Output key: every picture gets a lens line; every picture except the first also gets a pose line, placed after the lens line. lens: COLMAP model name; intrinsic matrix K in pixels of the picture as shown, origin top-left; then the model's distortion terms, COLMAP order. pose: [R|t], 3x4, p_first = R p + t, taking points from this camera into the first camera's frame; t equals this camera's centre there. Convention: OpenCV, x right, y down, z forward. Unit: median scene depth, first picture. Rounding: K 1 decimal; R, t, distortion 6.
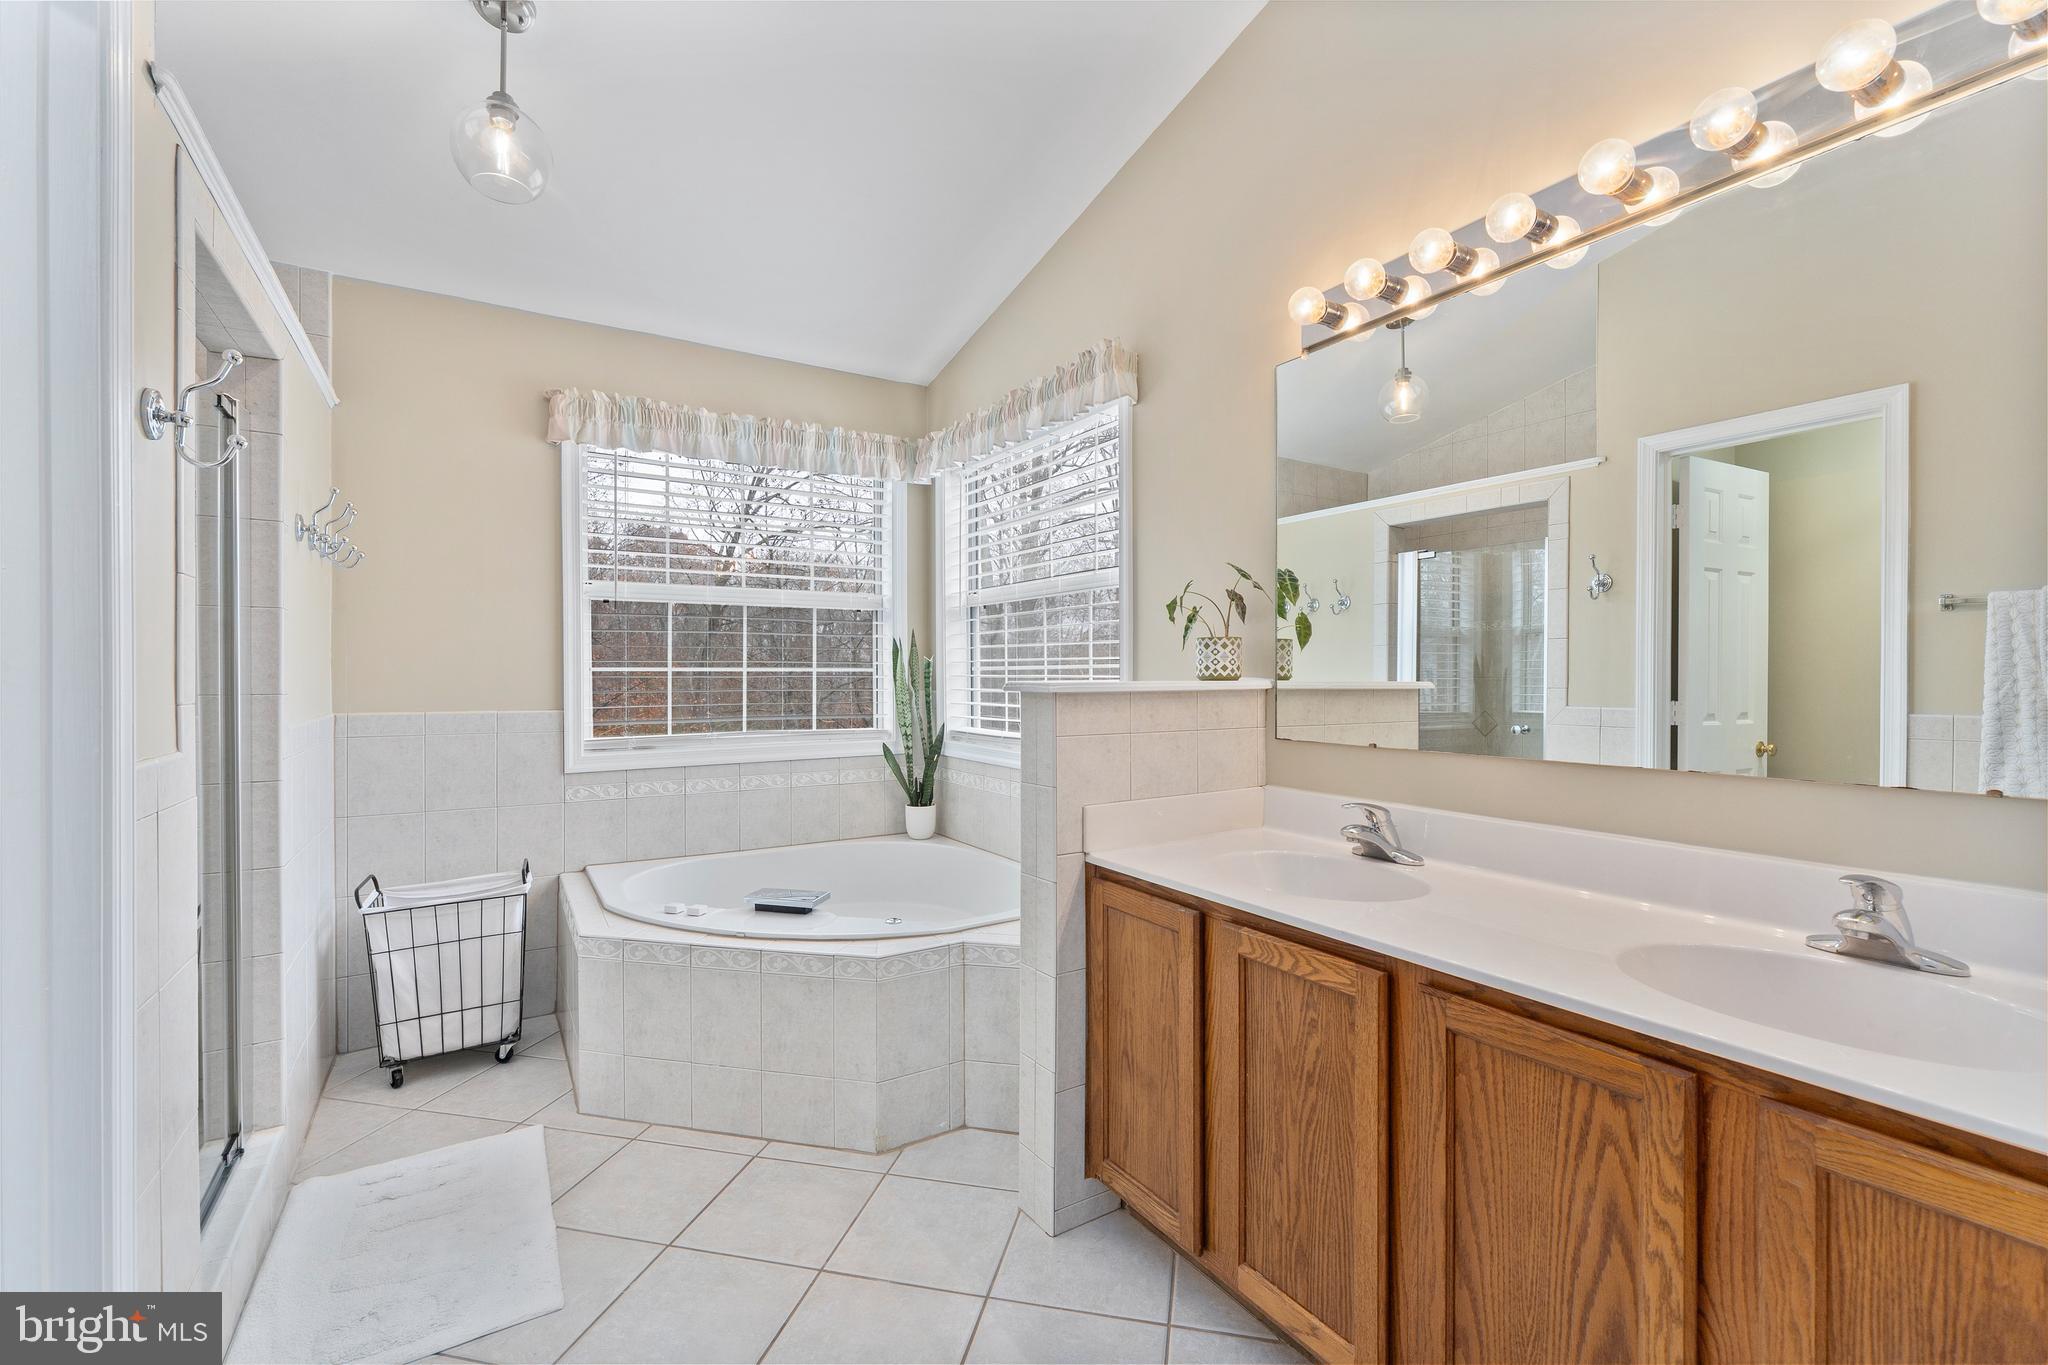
lens RADIAL K [[854.0, 0, 1020.5], [0, 854.0, 678.8], [0, 0, 1]] dist [0.002325, 0.000386]
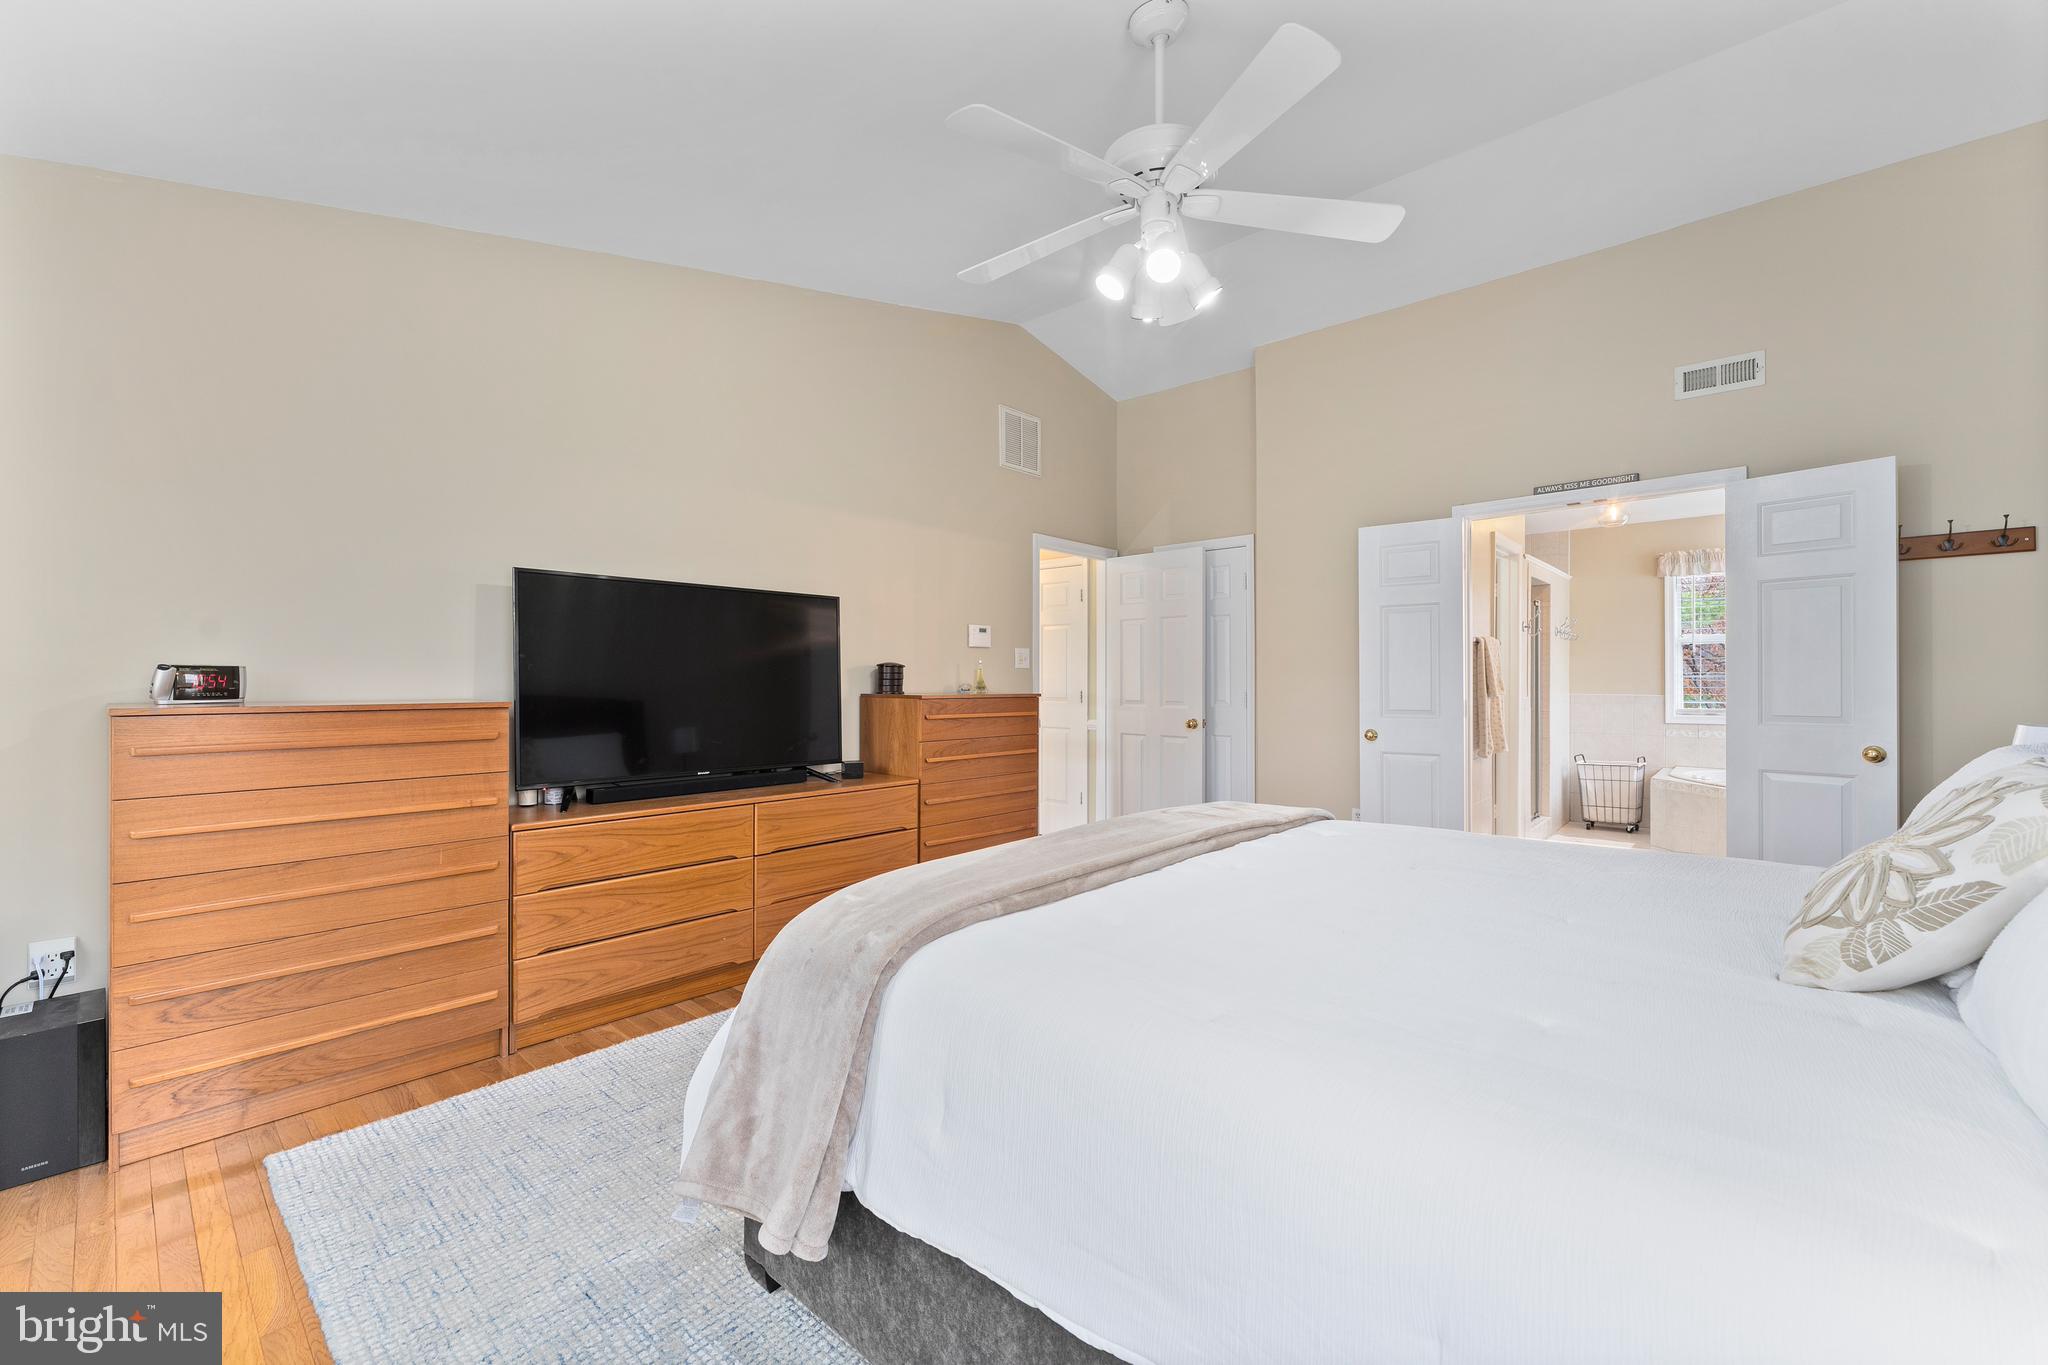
lens RADIAL K [[827.6, 0, 1020.6], [0, 827.6, 682.3], [0, 0, 1]] dist [0.000845, -0.000798]
pose [[0.270220, 0.002092, -0.962796, 1.282708], [-0.010344, 0.999946, -0.000730, 0.026934], [0.962743, 0.010156, 0.270227, -1.417169]]
